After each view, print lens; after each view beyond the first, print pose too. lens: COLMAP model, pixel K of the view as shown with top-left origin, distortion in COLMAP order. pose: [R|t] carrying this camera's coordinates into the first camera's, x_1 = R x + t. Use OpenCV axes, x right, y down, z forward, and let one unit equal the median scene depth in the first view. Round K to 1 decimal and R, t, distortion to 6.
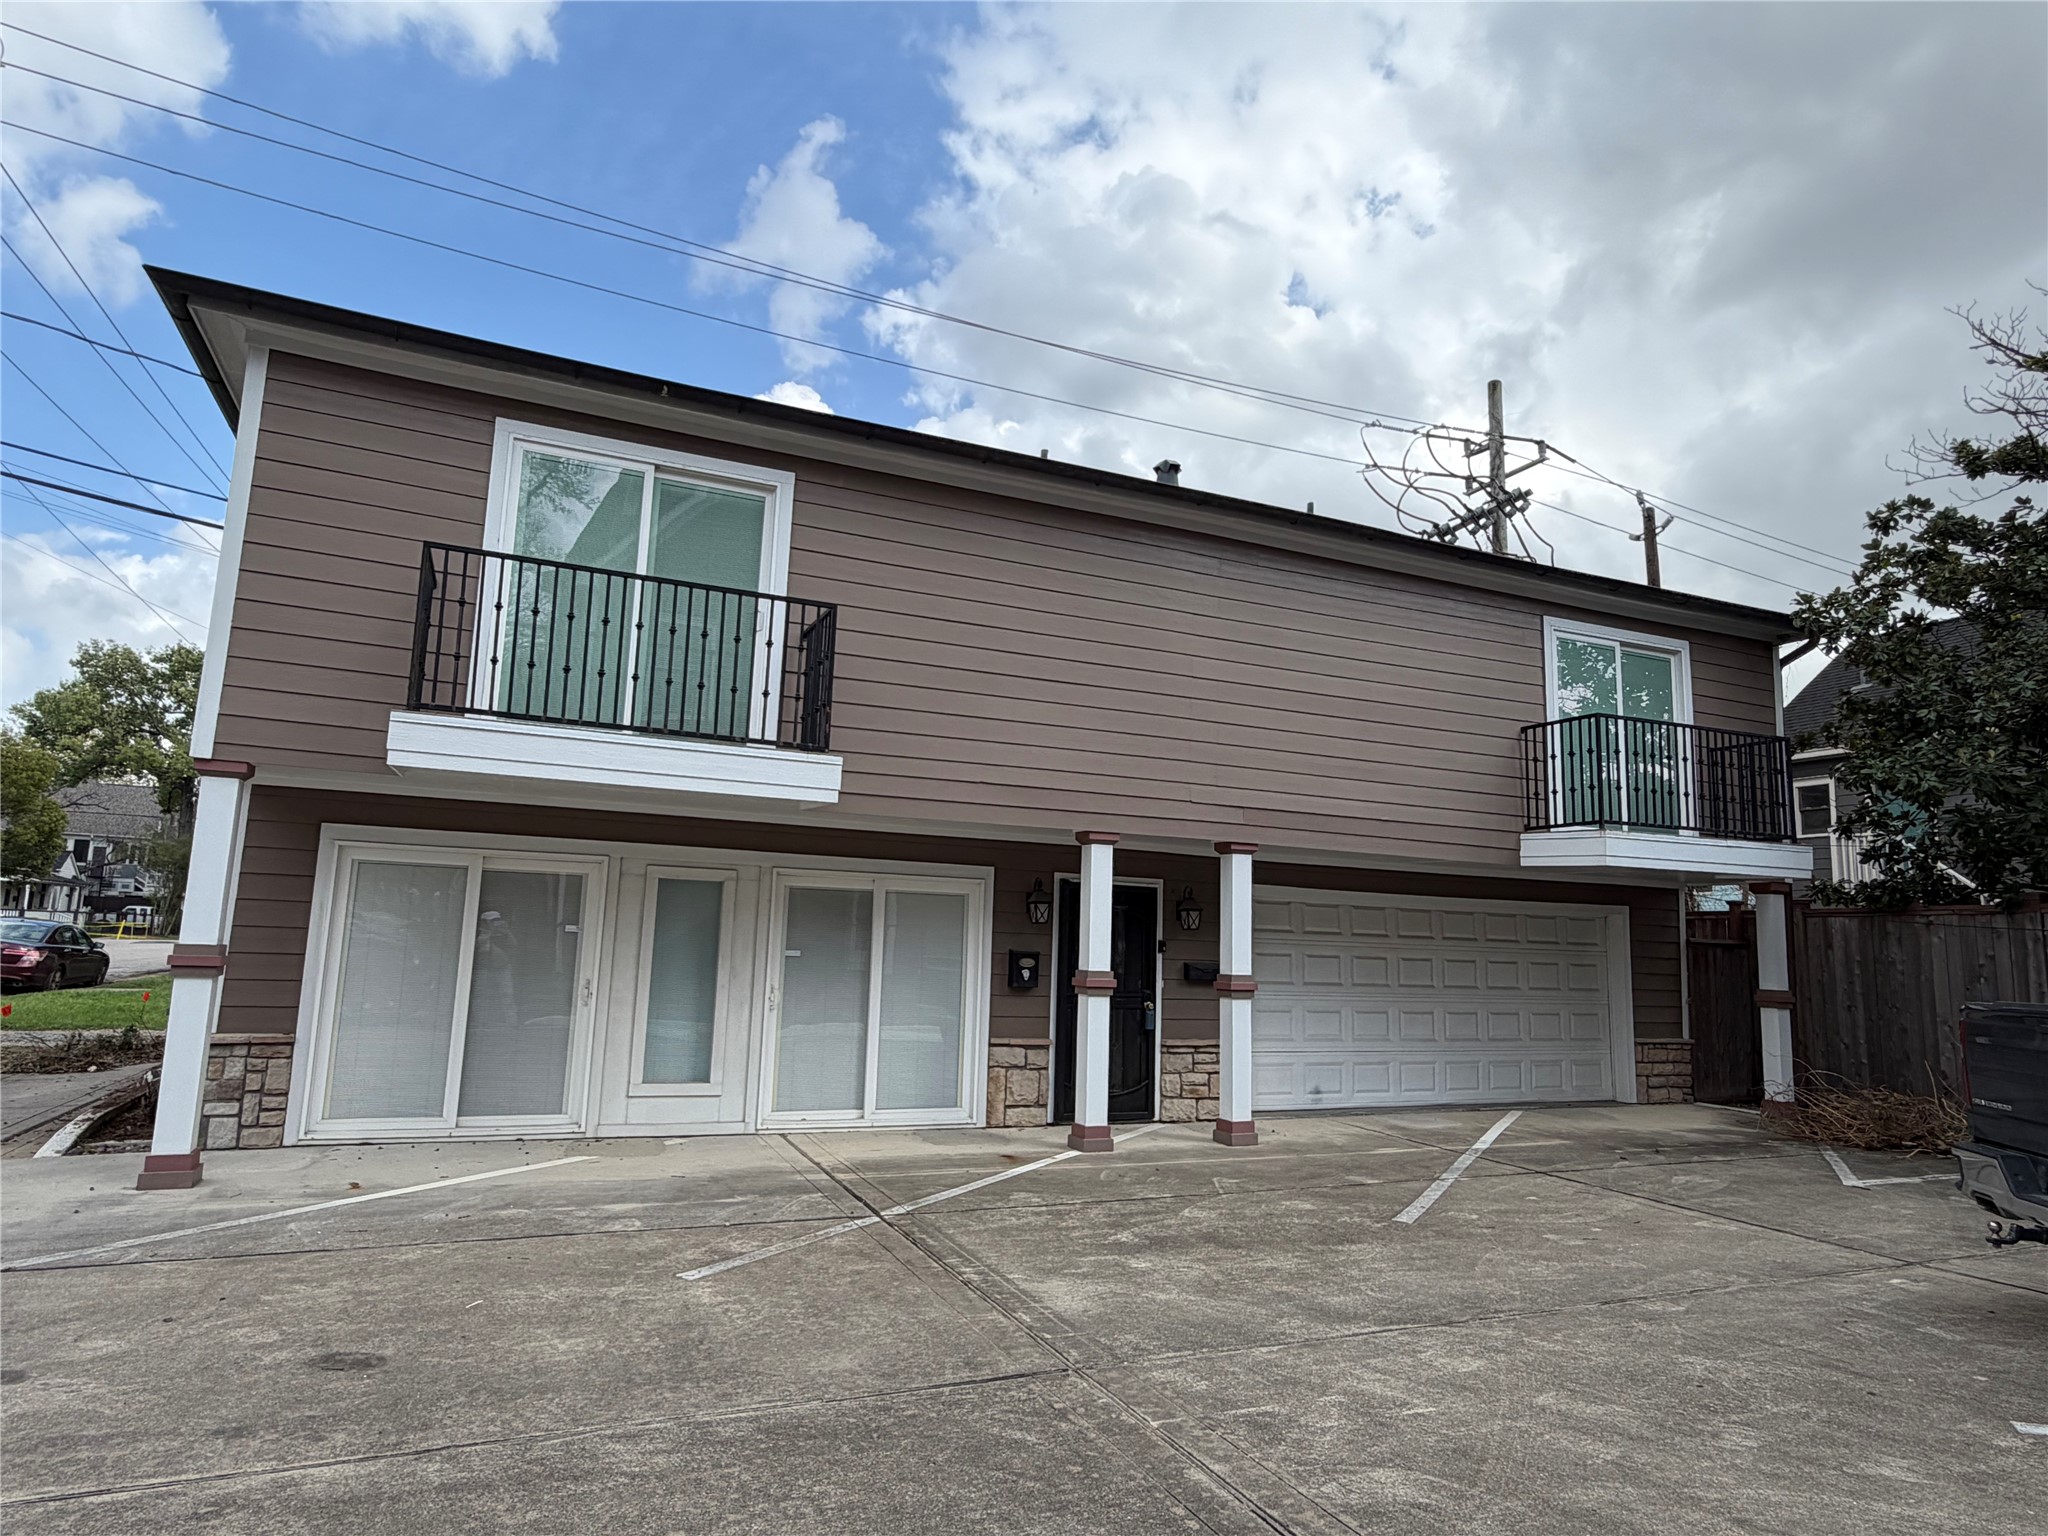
lens RADIAL K [[1190.8, 0, 1024.0], [0, 1190.8, 768.0], [0, 0, 1]] dist [-0.001667, 0.001434]
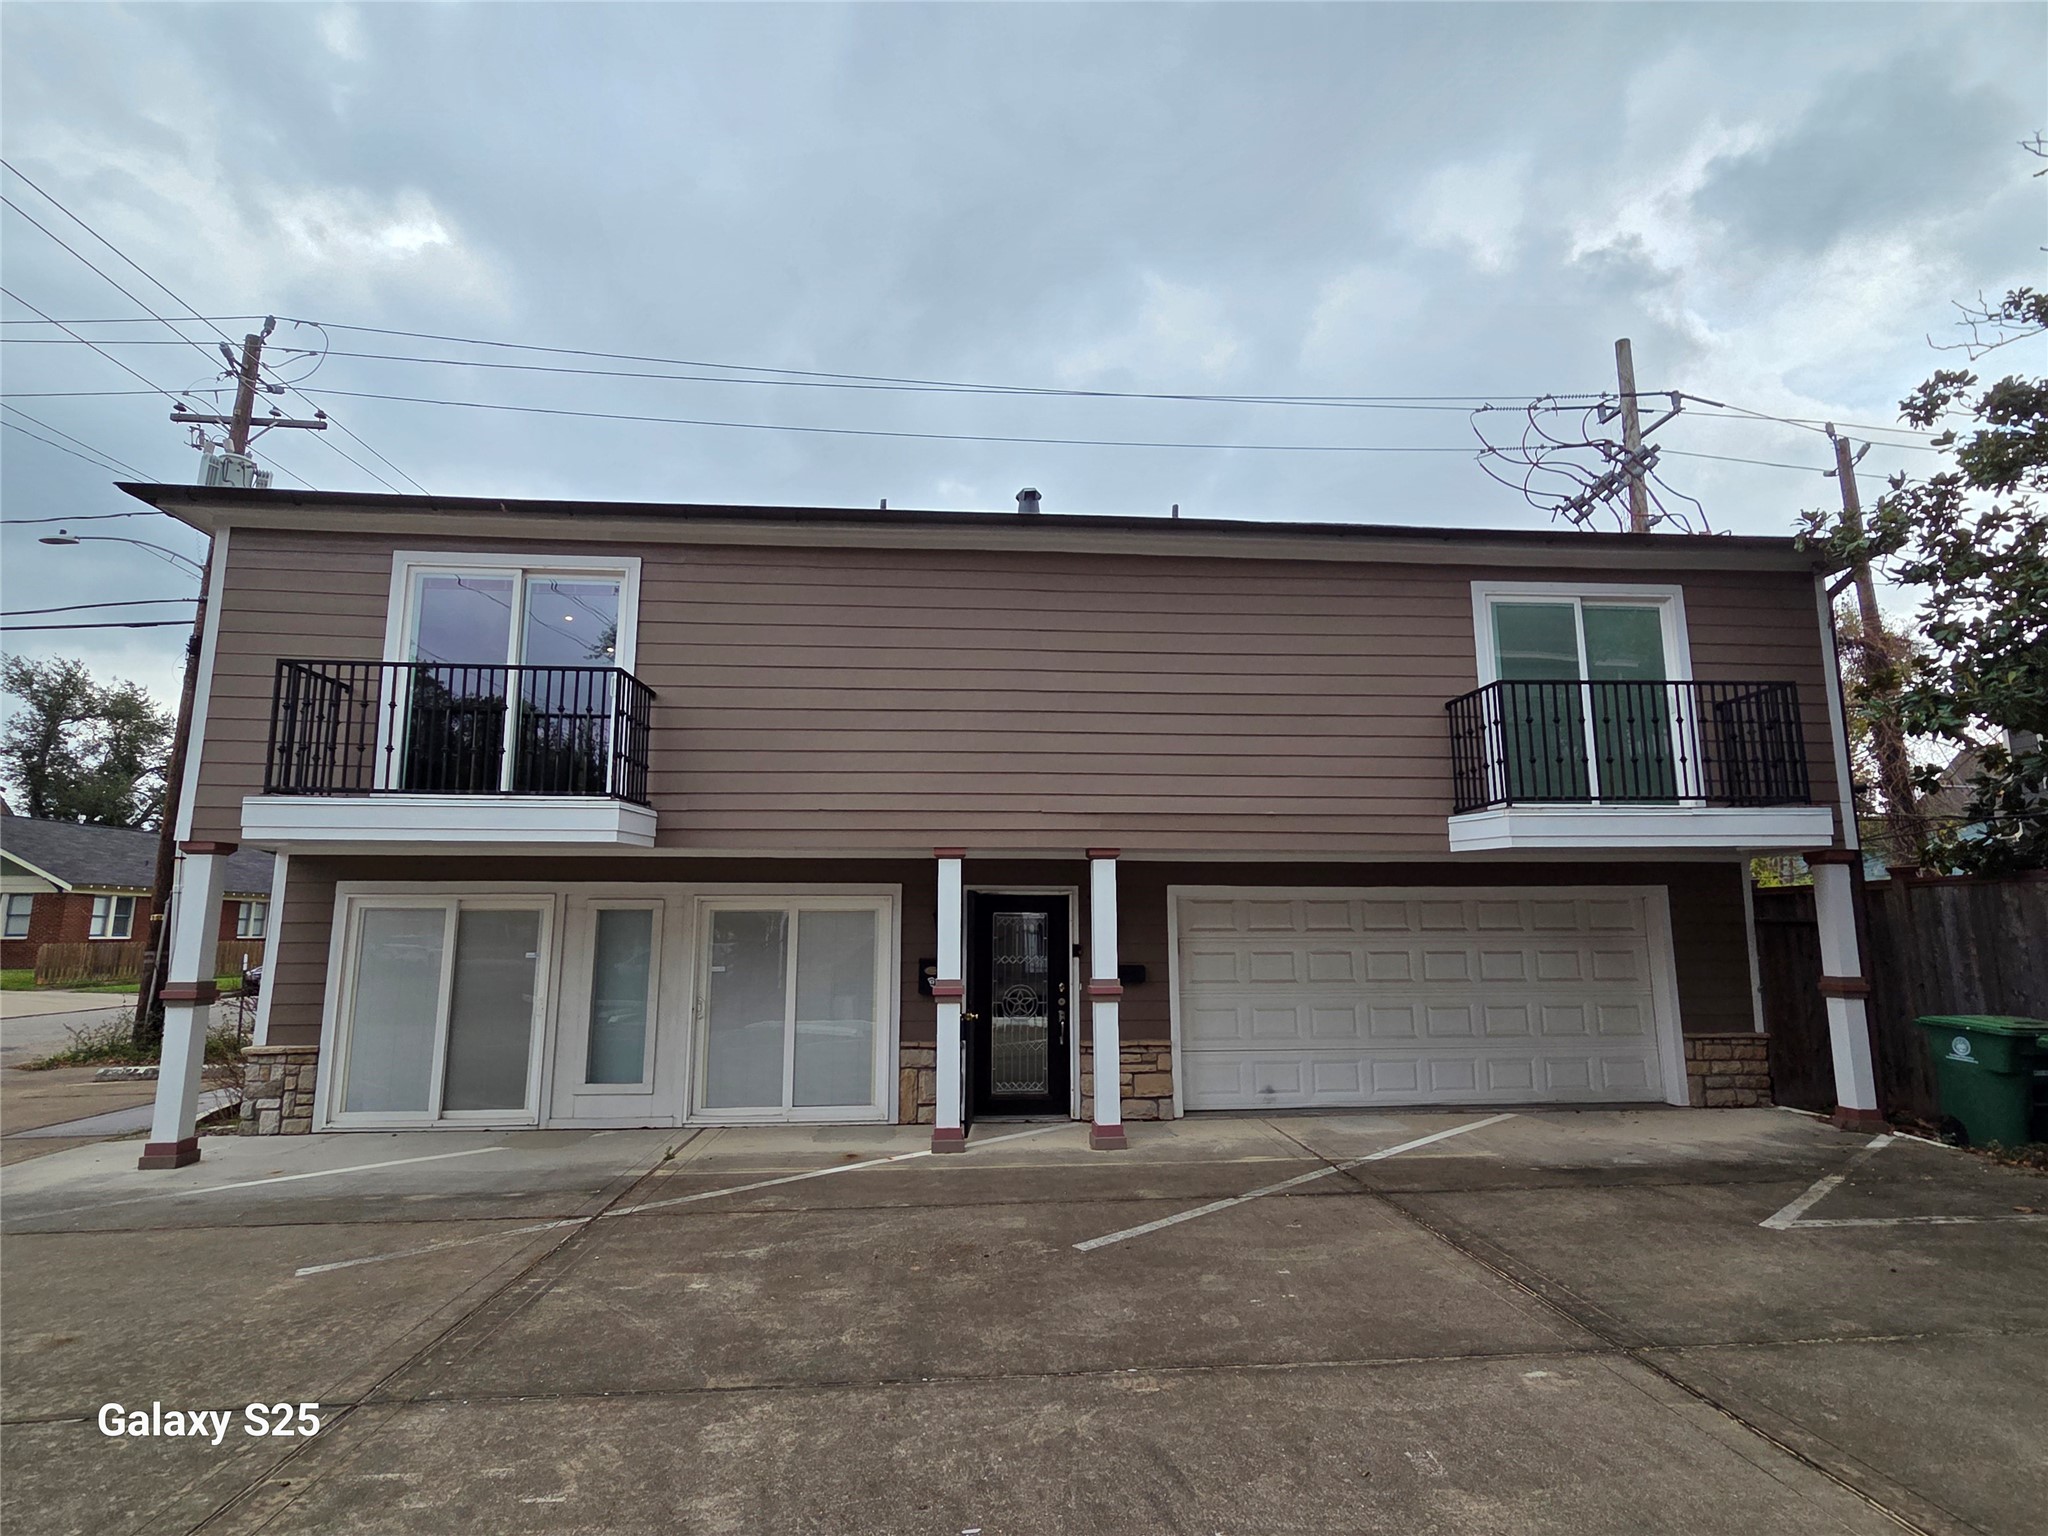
lens RADIAL K [[1014.8, 0, 1024.0], [0, 1014.8, 768.0], [0, 0, 1]] dist [0.005939, -0.000652]
pose [[0.945527, -0.087240, -0.313637, 0.345204], [0.081709, 0.996181, -0.030763, 0.013665], [0.315124, 0.003461, 0.949044, 0.134205]]
